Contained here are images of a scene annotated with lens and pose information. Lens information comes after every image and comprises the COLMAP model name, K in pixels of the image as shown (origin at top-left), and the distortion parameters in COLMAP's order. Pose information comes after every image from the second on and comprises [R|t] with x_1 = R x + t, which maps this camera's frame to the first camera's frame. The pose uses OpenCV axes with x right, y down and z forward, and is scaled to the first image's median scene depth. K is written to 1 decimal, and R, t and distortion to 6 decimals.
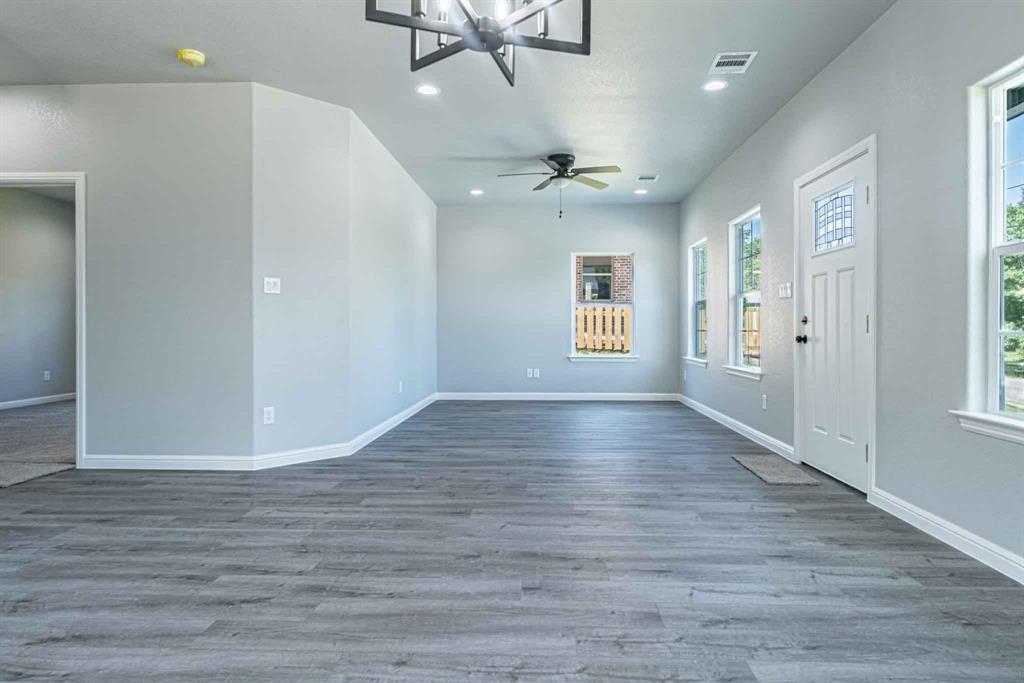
lens RADIAL K [[601.6, 0, 518.3], [0, 601.6, 332.0], [0, 0, 1]] dist [-0.000730, 0.000959]
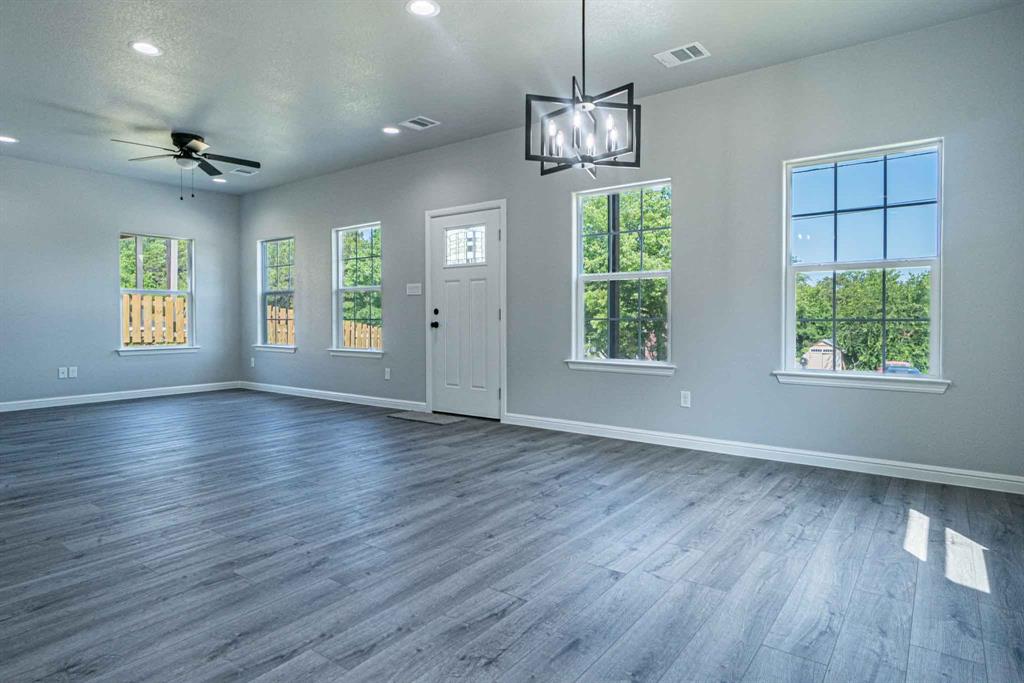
lens RADIAL K [[578.2, 0, 558.2], [0, 578.2, 324.5], [0, 0, 1]] dist [-0.001556, 0.000722]
pose [[0.524470, -0.010441, 0.851365, -0.815814], [0.006554, 0.999945, 0.008226, 0.003906], [-0.851404, 0.001266, 0.524510, 0.055161]]
